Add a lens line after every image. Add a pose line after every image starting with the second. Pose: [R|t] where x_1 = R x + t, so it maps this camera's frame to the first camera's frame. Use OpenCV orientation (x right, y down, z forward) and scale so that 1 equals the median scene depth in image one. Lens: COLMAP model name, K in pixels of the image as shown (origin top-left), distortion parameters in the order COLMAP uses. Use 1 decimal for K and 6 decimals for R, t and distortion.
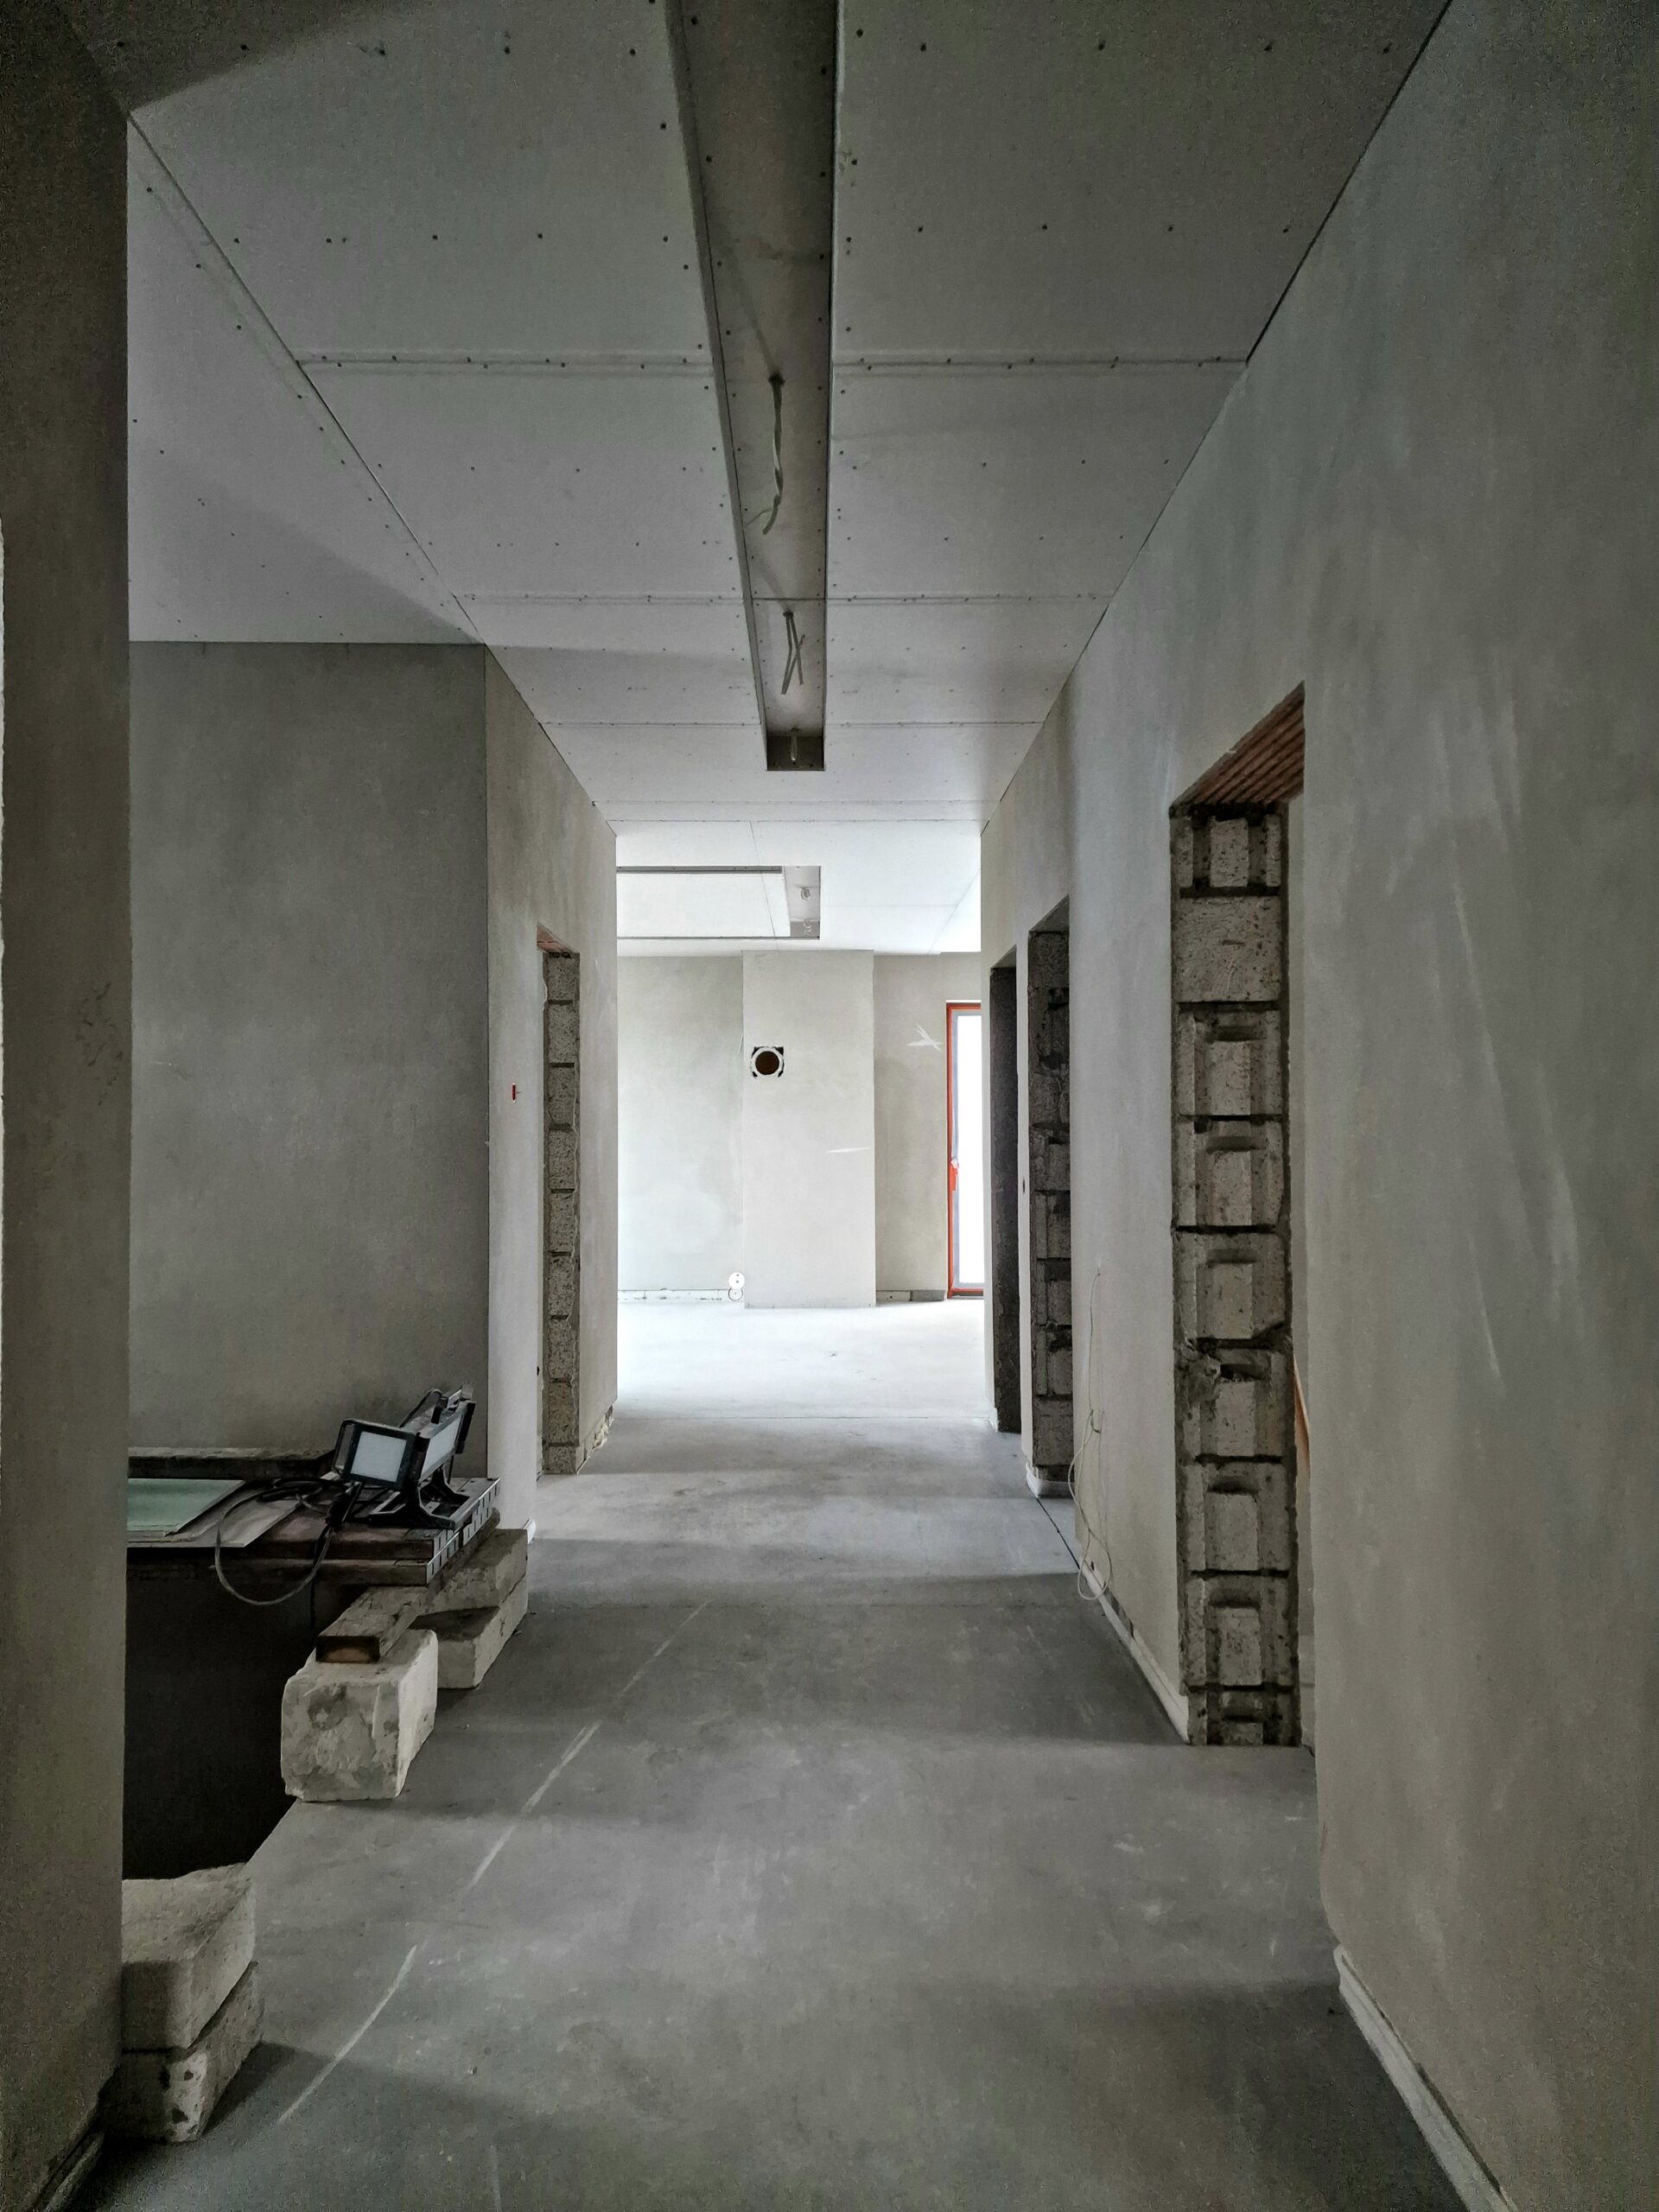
lens RADIAL K [[1462.2, 0, 829.1], [0, 1462.2, 1106.3], [0, 0, 1]] dist [0.068303, -0.054901]
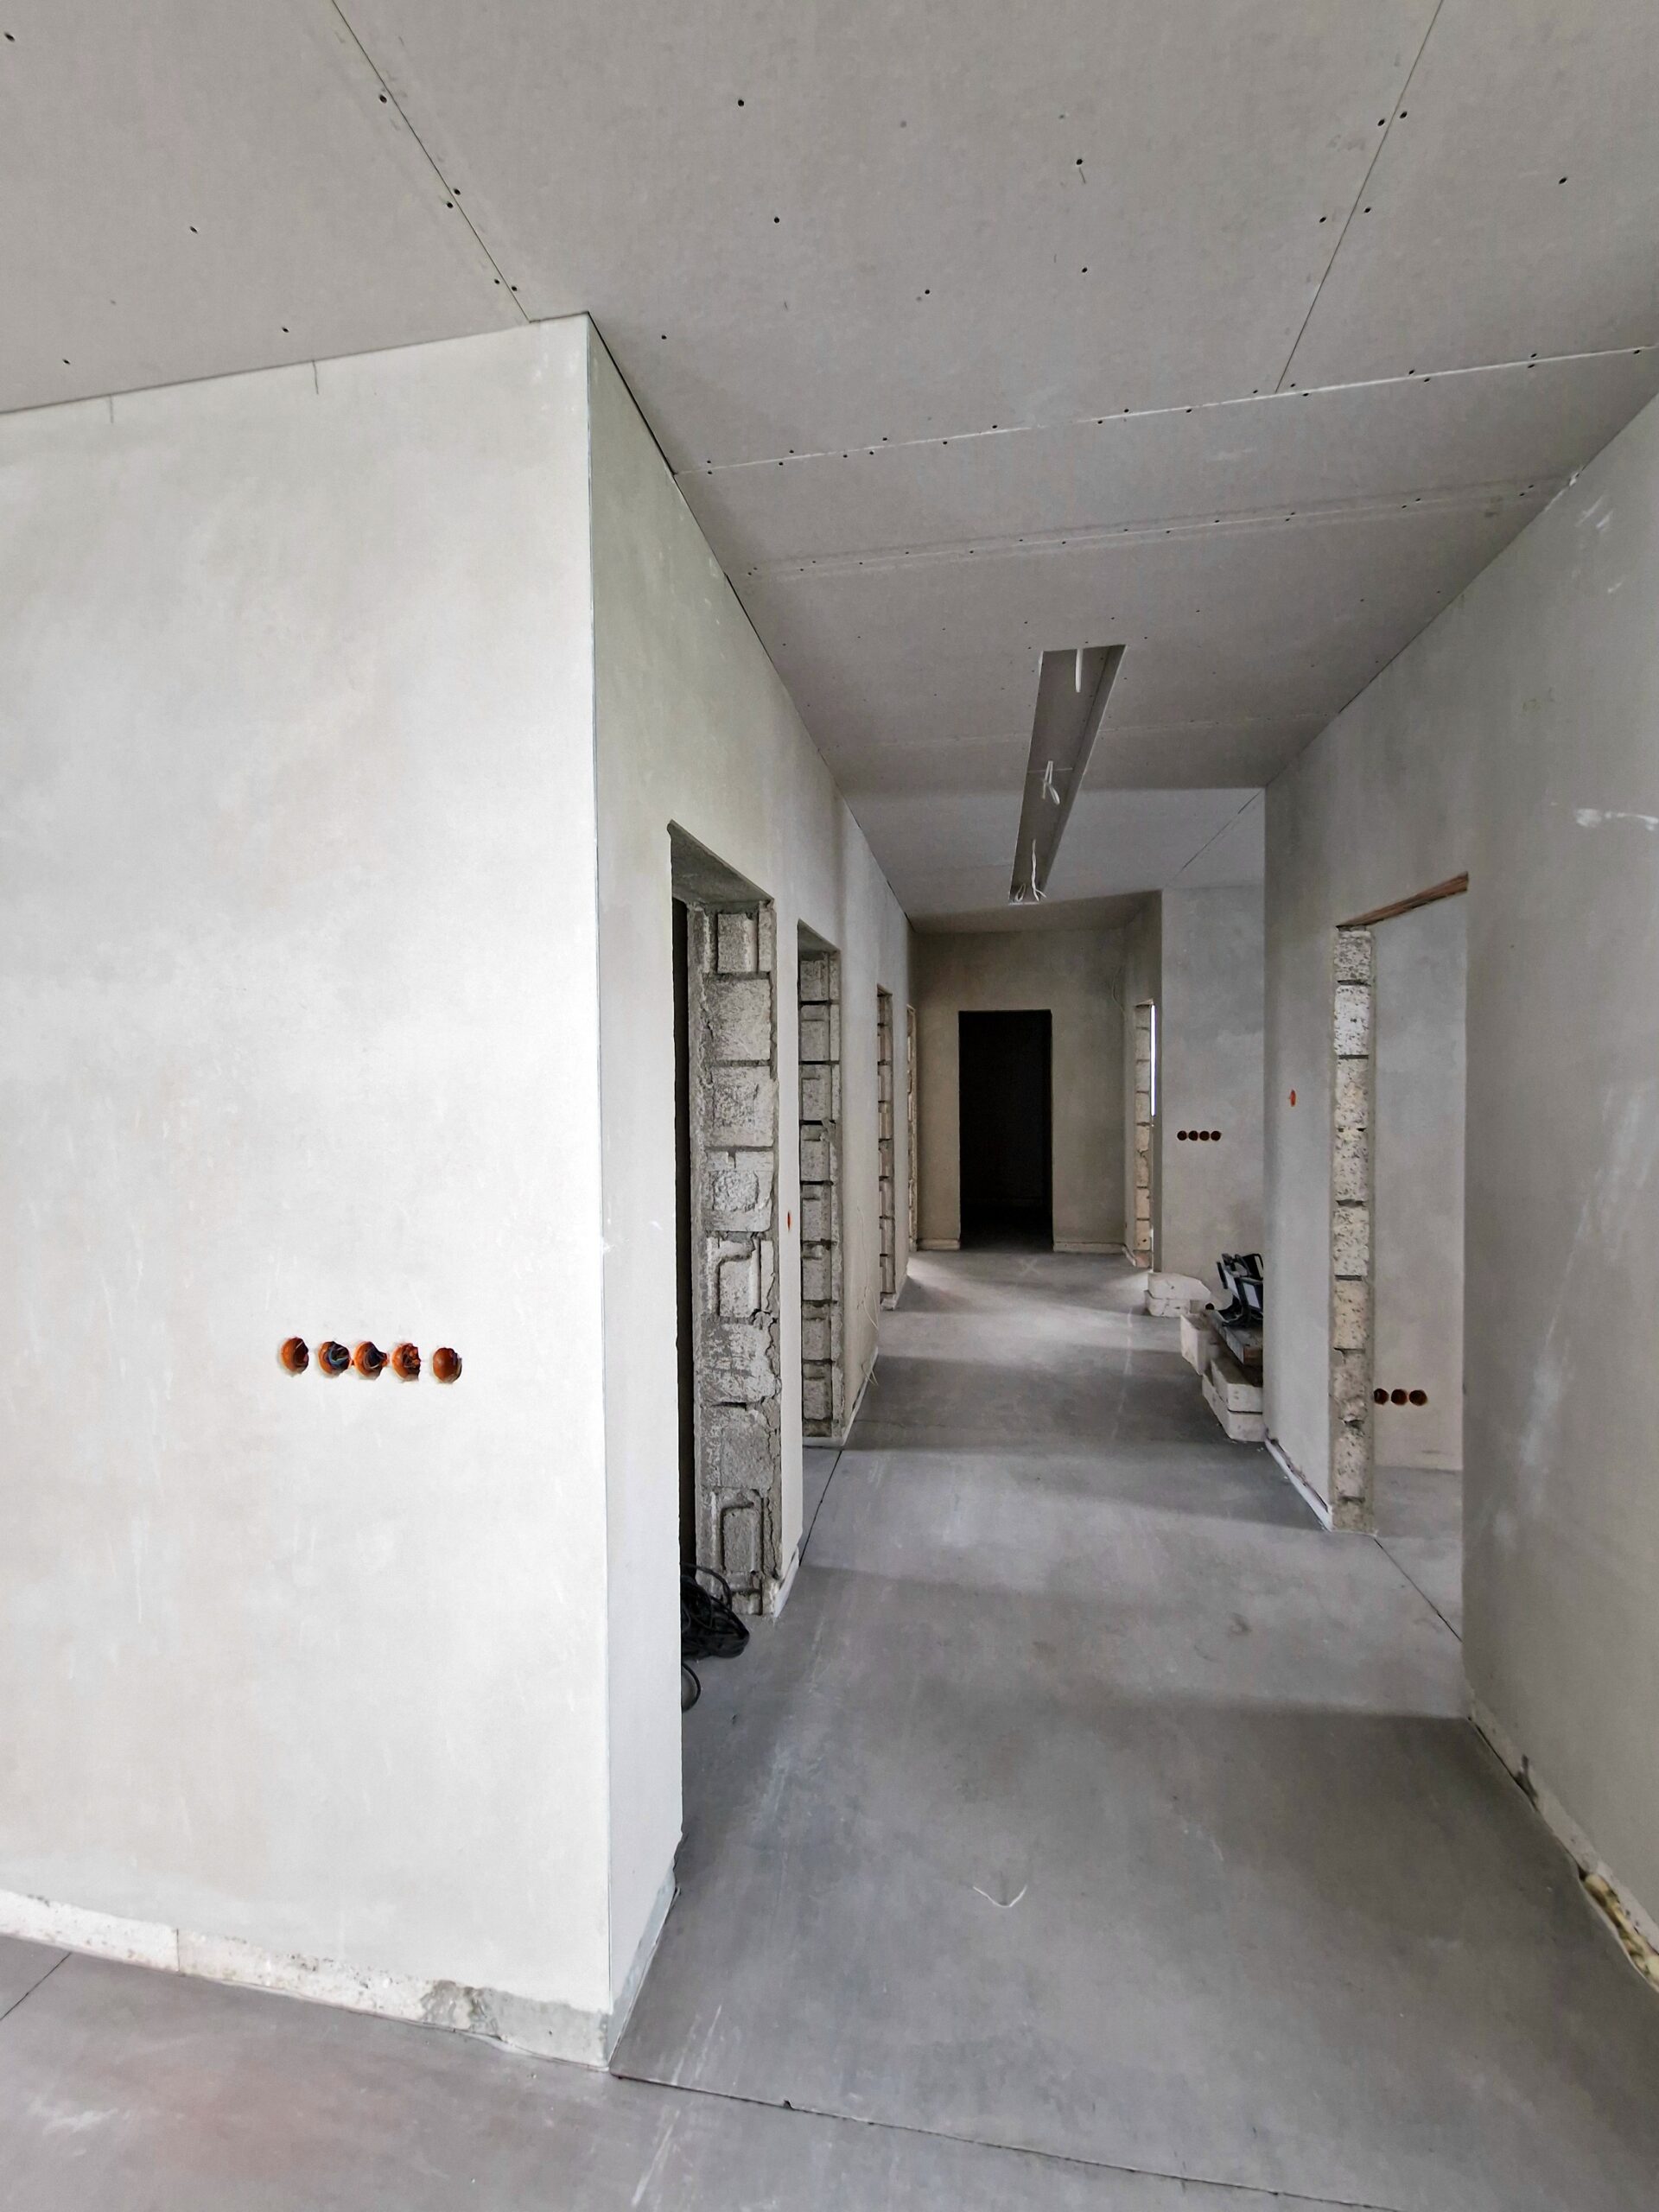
lens RADIAL K [[915.7, 0, 824.0], [0, 915.7, 1100.8], [0, 0, 1]] dist [-0.005834, 0.000513]
pose [[-0.983181, 0.002382, 0.182616, 0.037869], [0.005471, 0.999850, 0.016409, -0.028452], [-0.182550, 0.017132, -0.983047, 2.184518]]
